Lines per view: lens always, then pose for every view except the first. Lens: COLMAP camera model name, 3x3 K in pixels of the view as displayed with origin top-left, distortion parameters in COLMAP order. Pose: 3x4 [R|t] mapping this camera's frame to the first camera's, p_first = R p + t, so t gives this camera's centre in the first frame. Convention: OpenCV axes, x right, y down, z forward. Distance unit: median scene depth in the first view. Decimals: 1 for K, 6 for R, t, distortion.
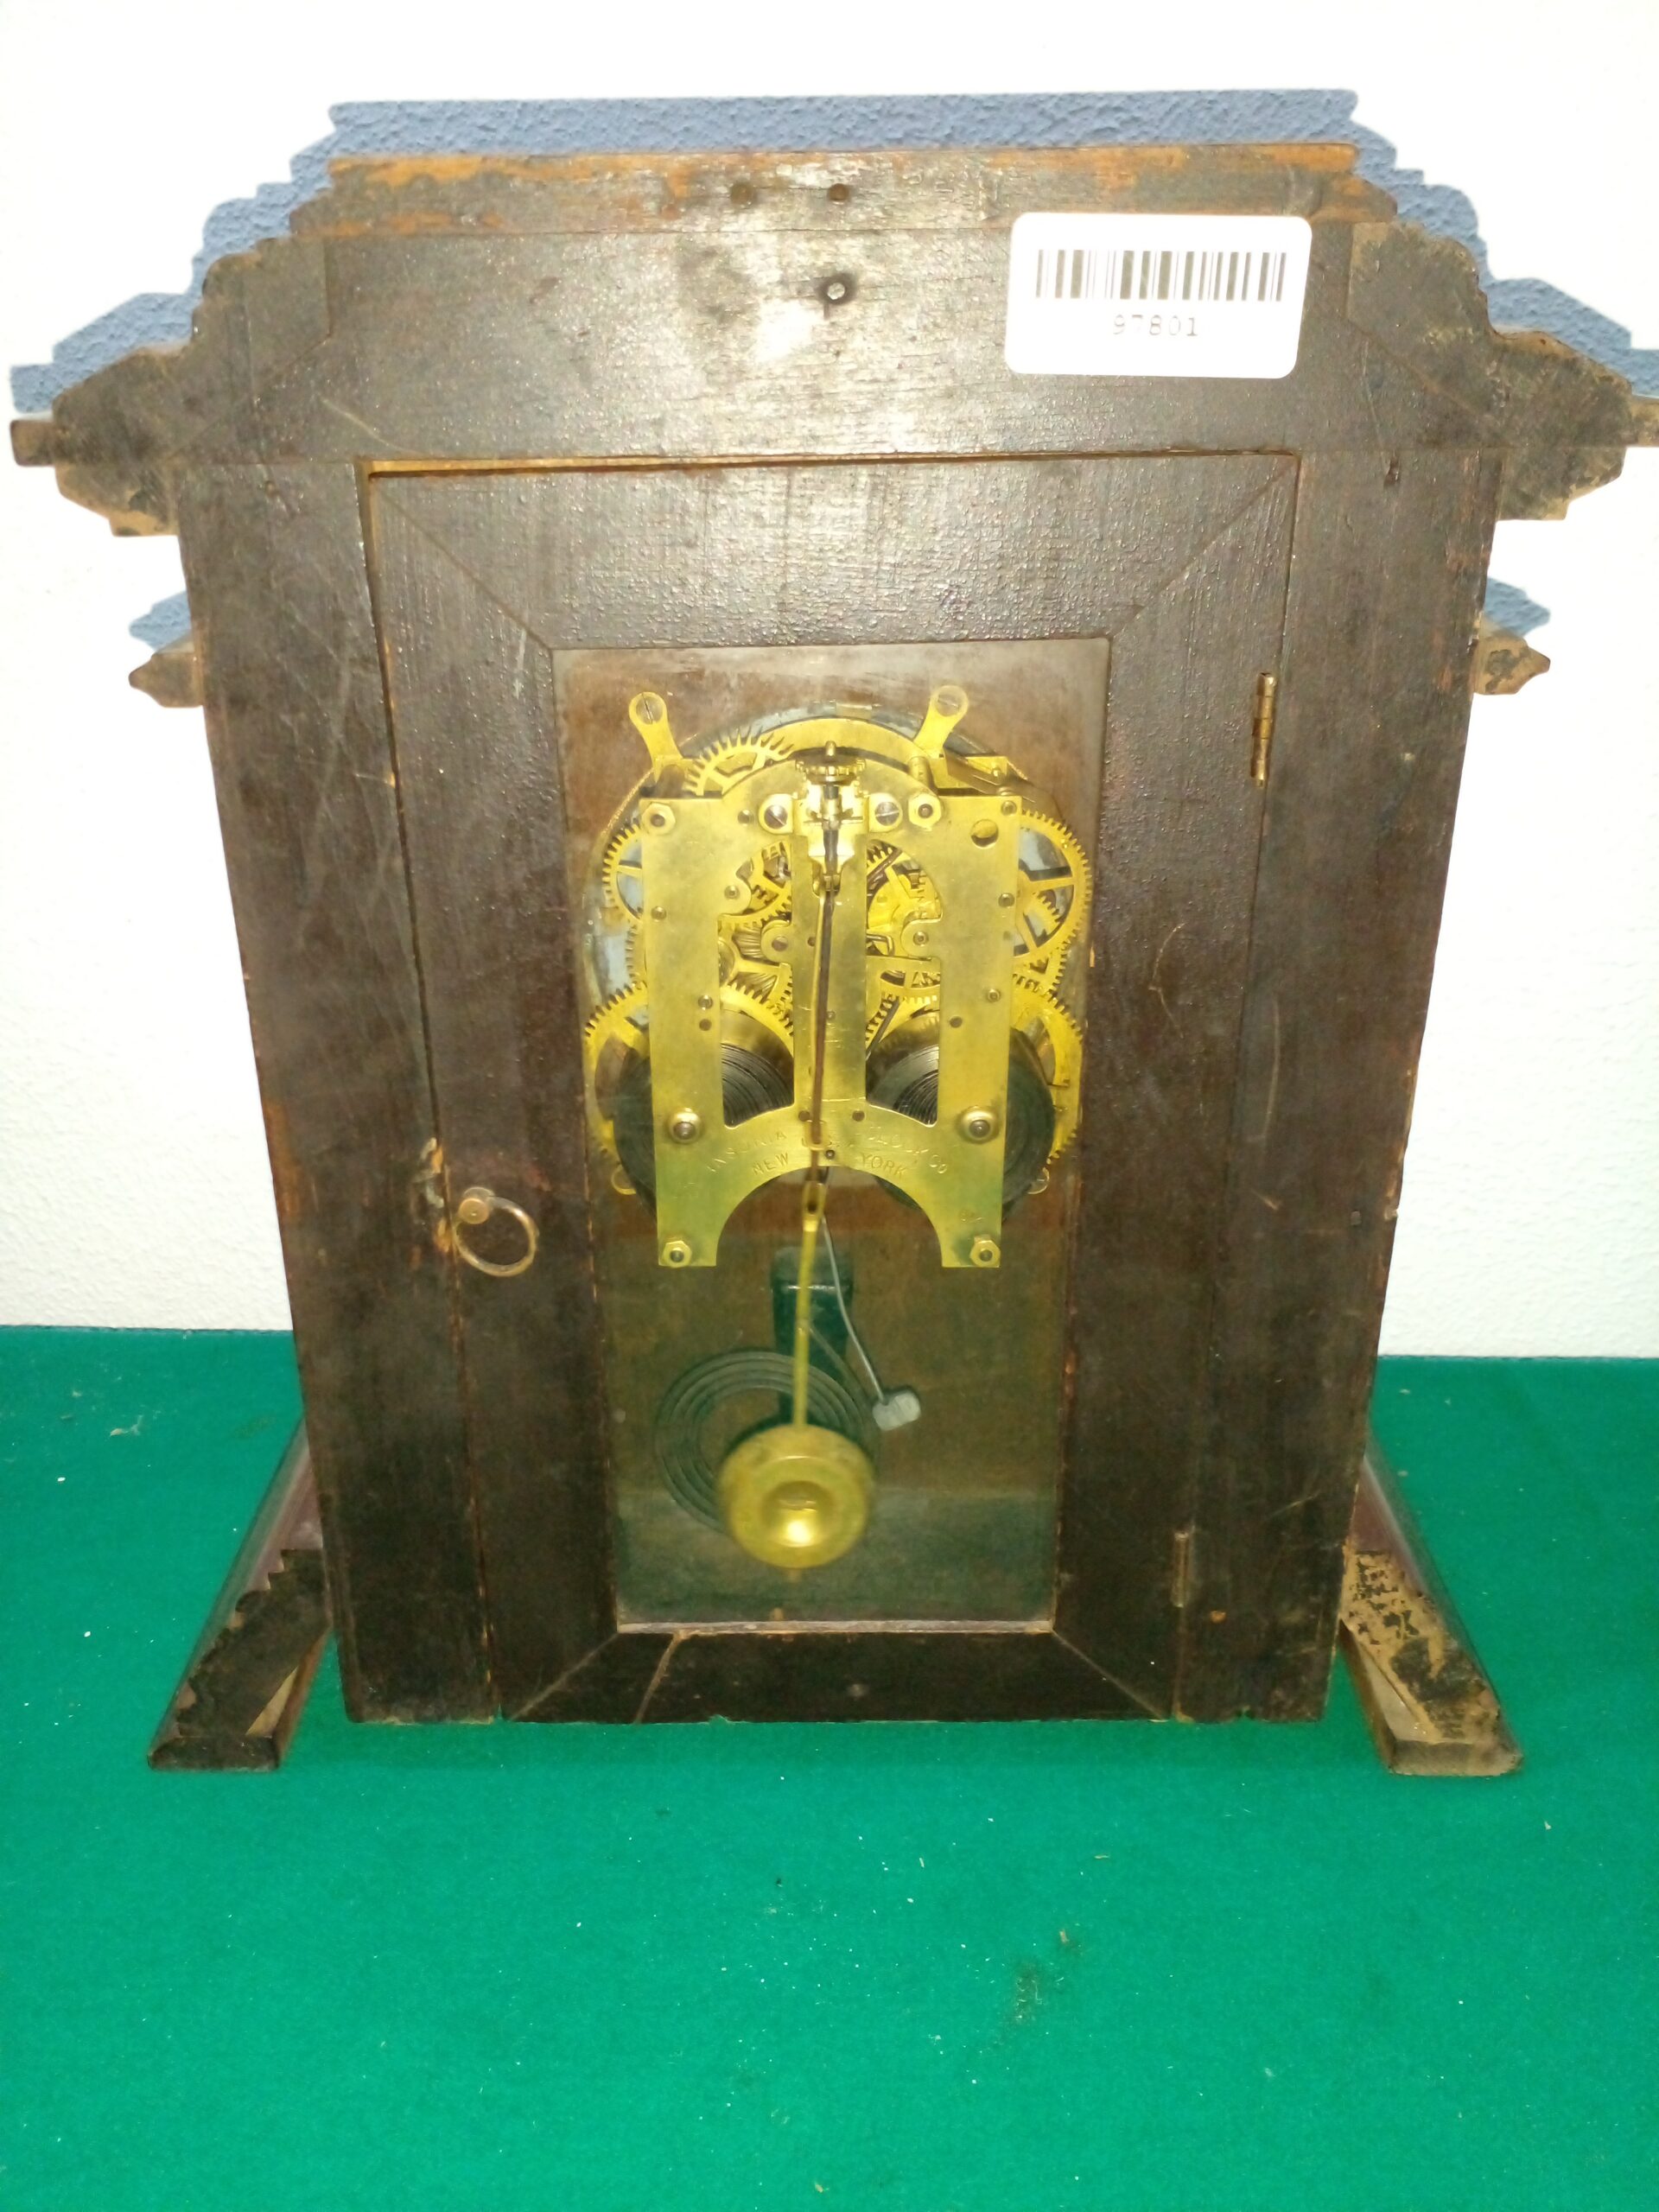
lens RADIAL K [[1795.9, 0, 785.3], [0, 1795.9, 1108.8], [0, 0, 1]] dist [0.005790, -0.018166]
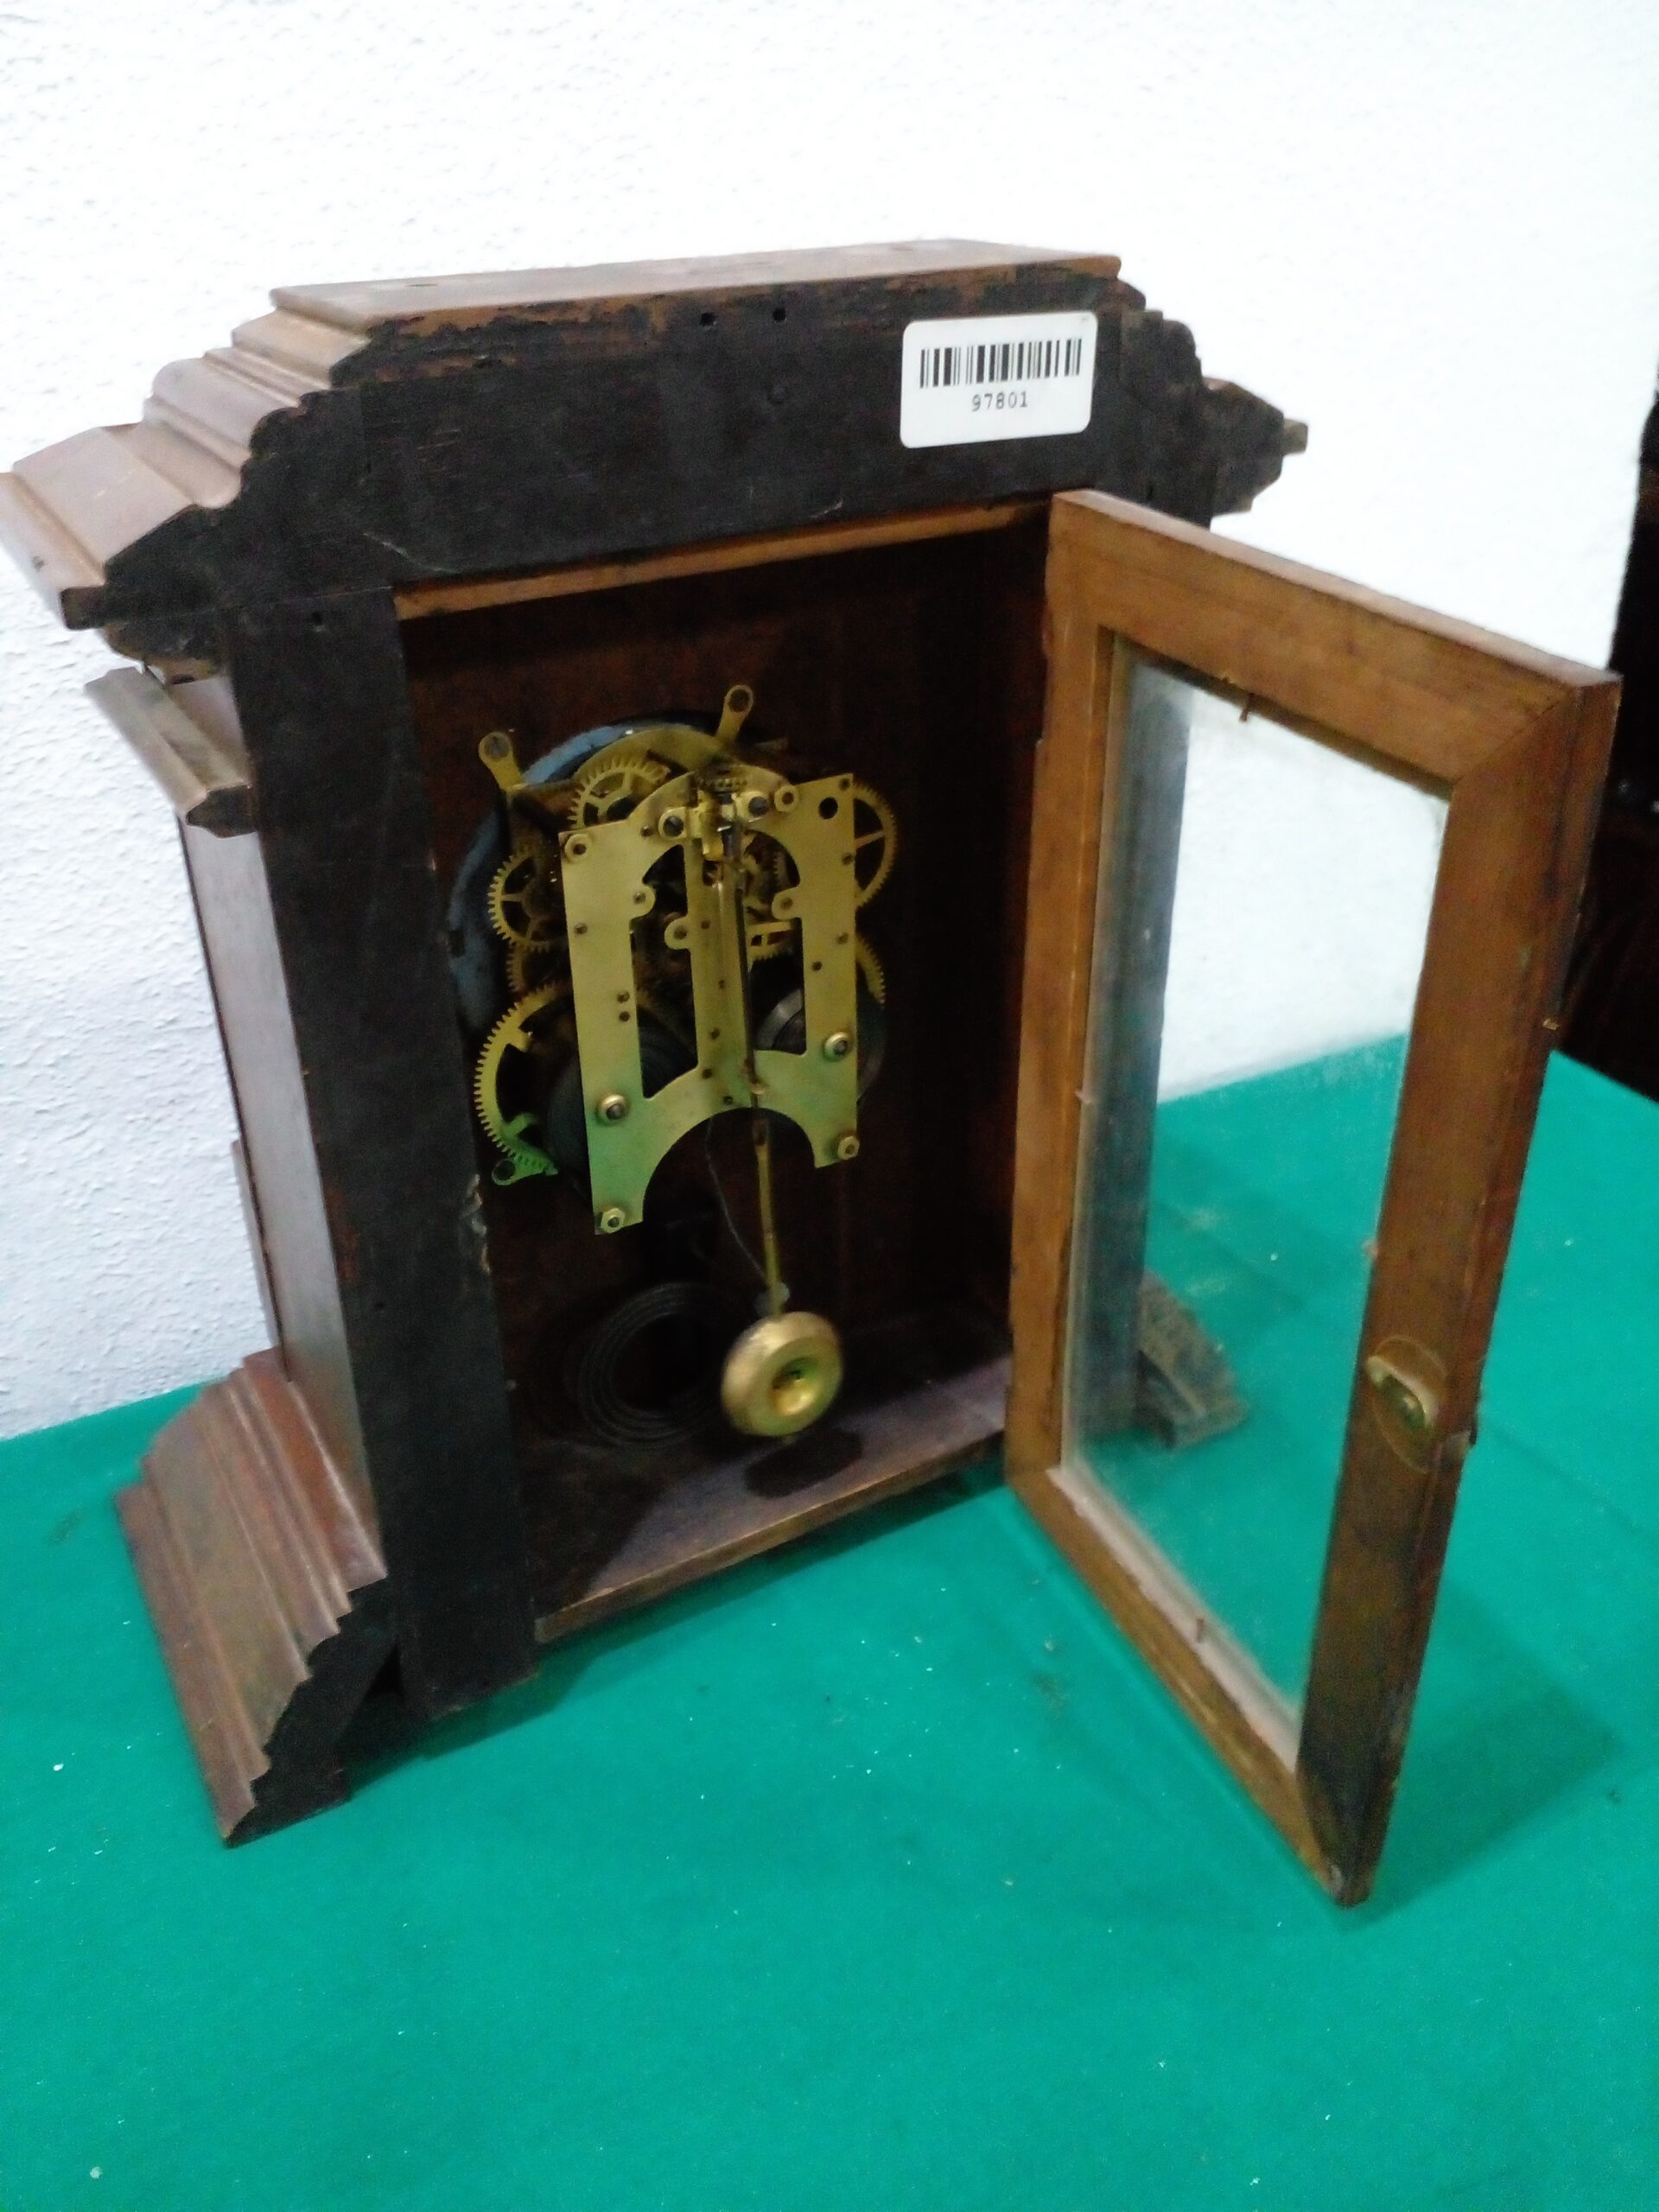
lens RADIAL K [[1795.9, 0, 765.7], [0, 1795.9, 1102.1], [0, 0, 1]] dist [0.005790, -0.018166]
pose [[0.871345, -0.251302, 0.421432, -0.459466], [0.223689, 0.967892, 0.114664, -0.104801], [-0.436717, -0.005642, 0.899581, -0.059667]]
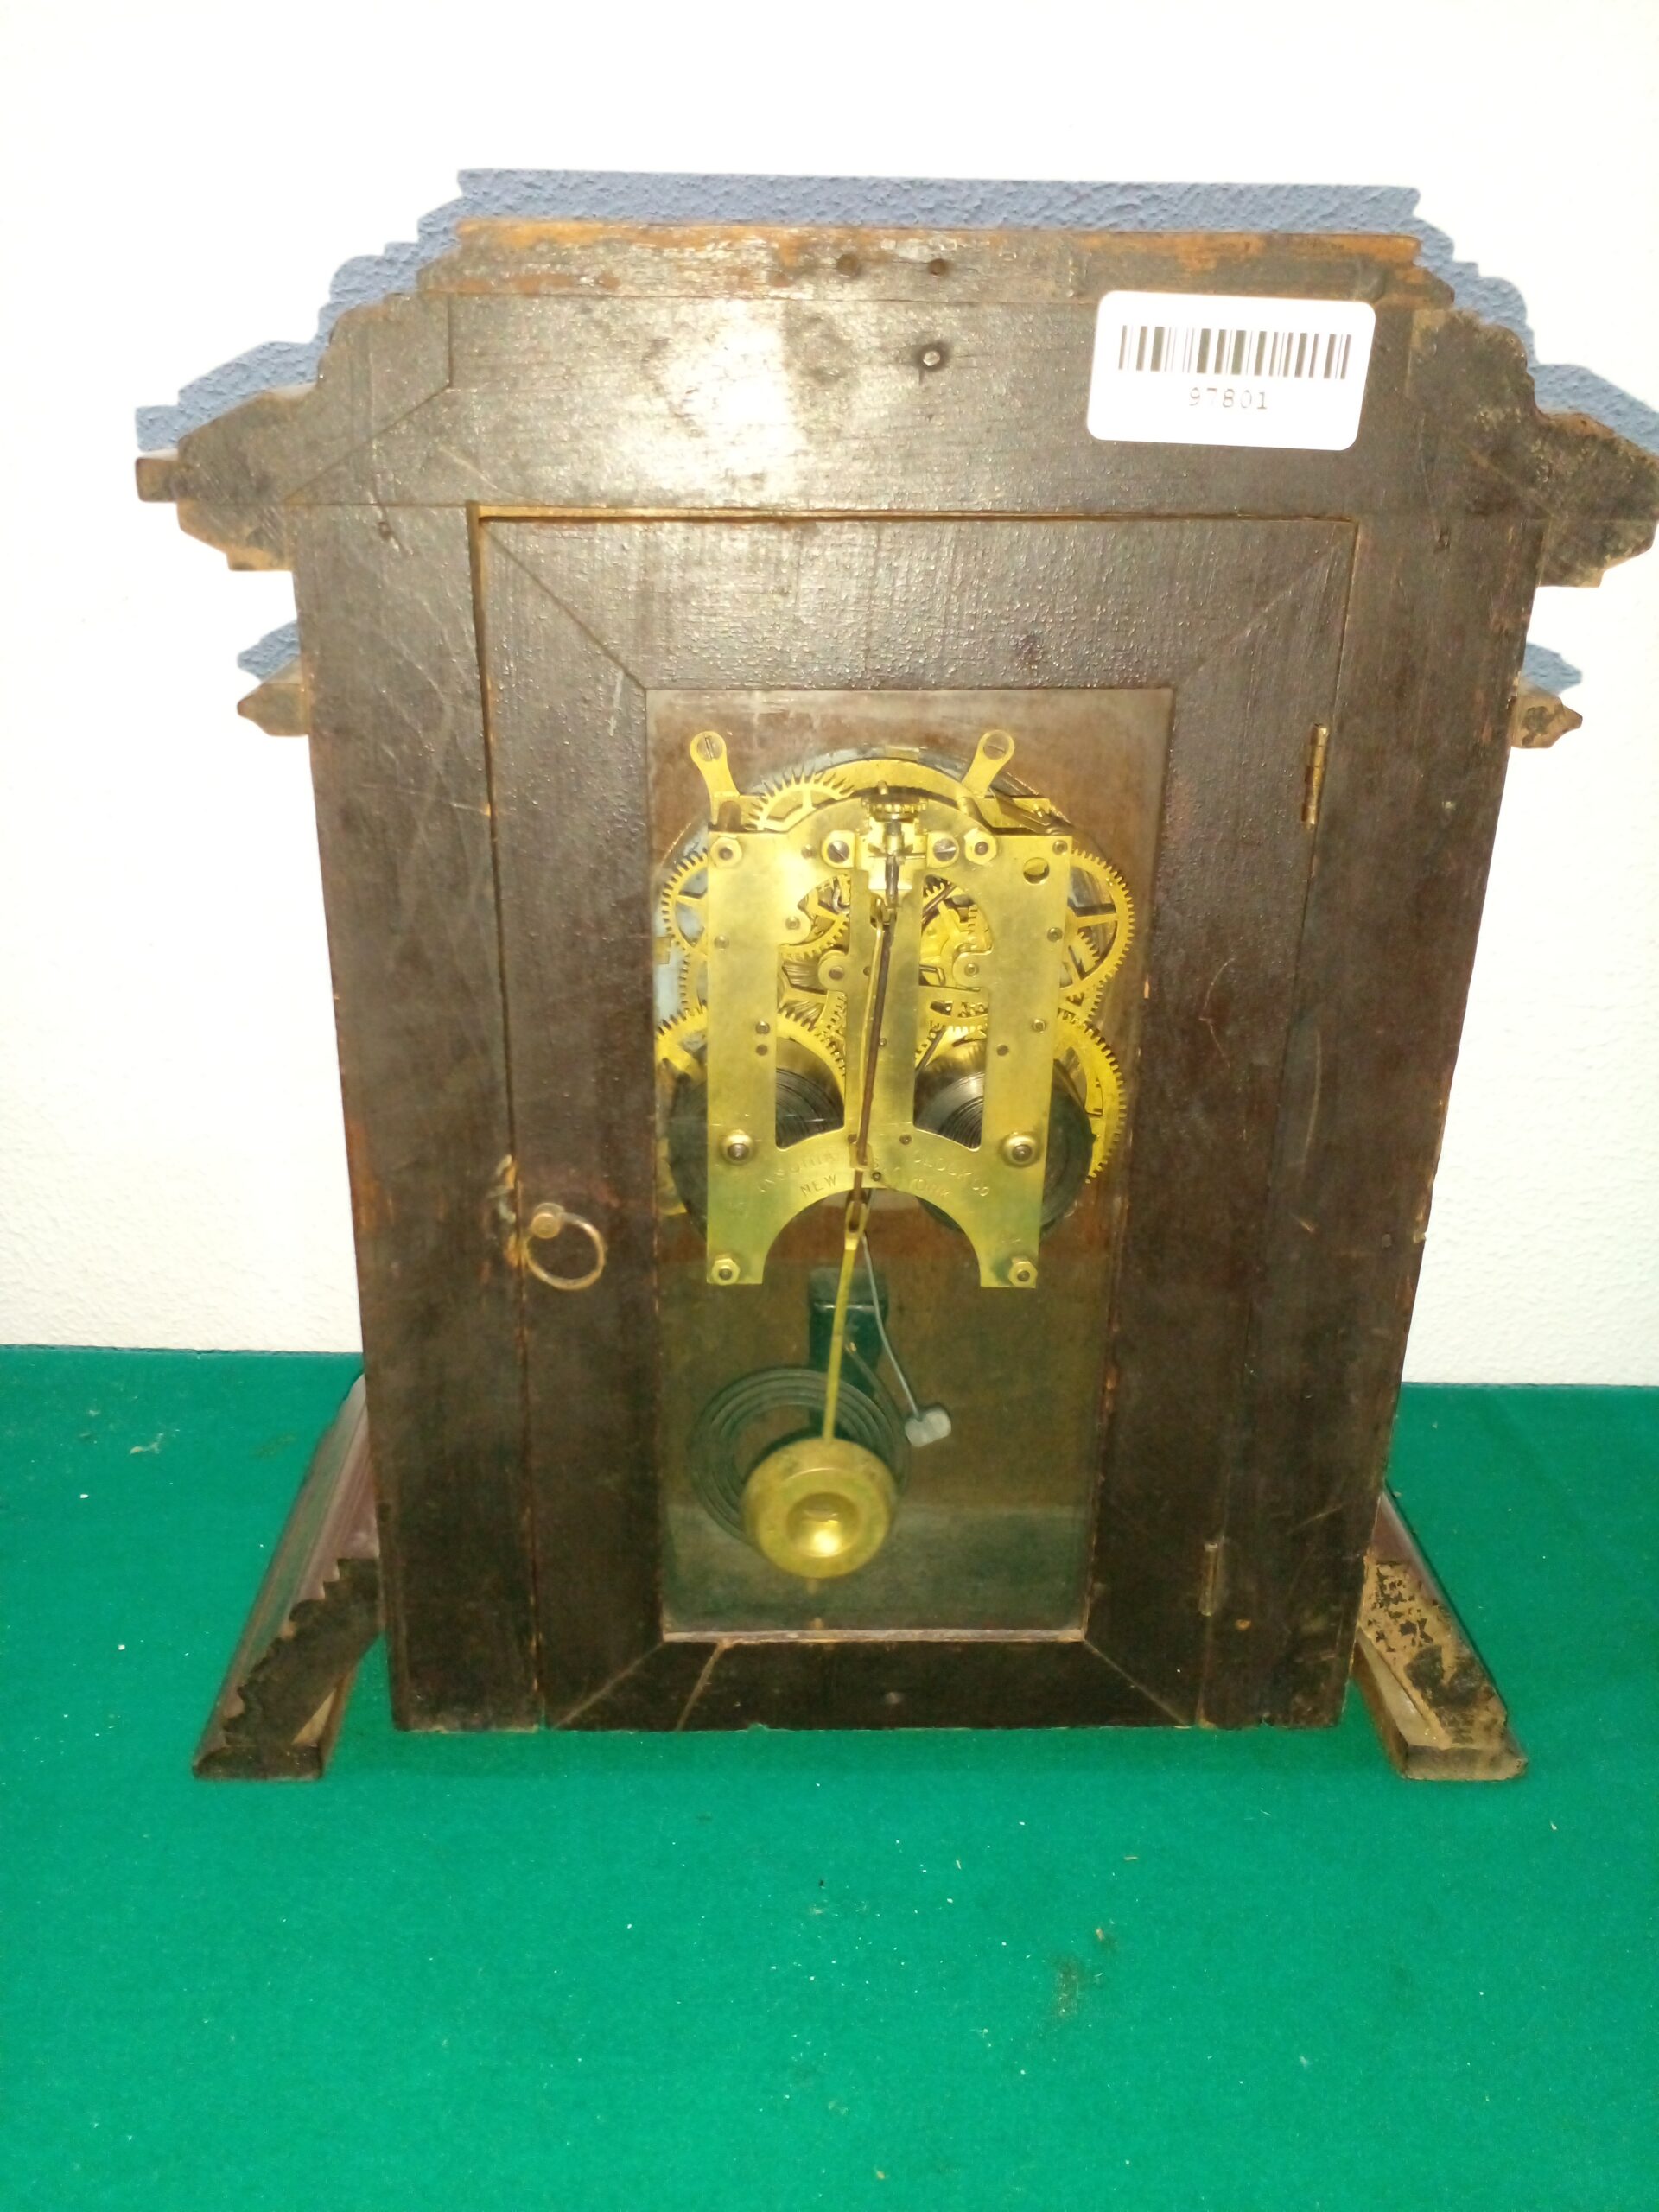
lens RADIAL K [[1795.9, 0, 782.1], [0, 1795.9, 1108.4], [0, 0, 1]] dist [0.005790, -0.018166]
pose [[0.999166, 0.011455, 0.039204, -0.073670], [-0.010574, 0.999688, -0.022611, 0.010258], [-0.039451, 0.022178, 0.998975, -0.037224]]
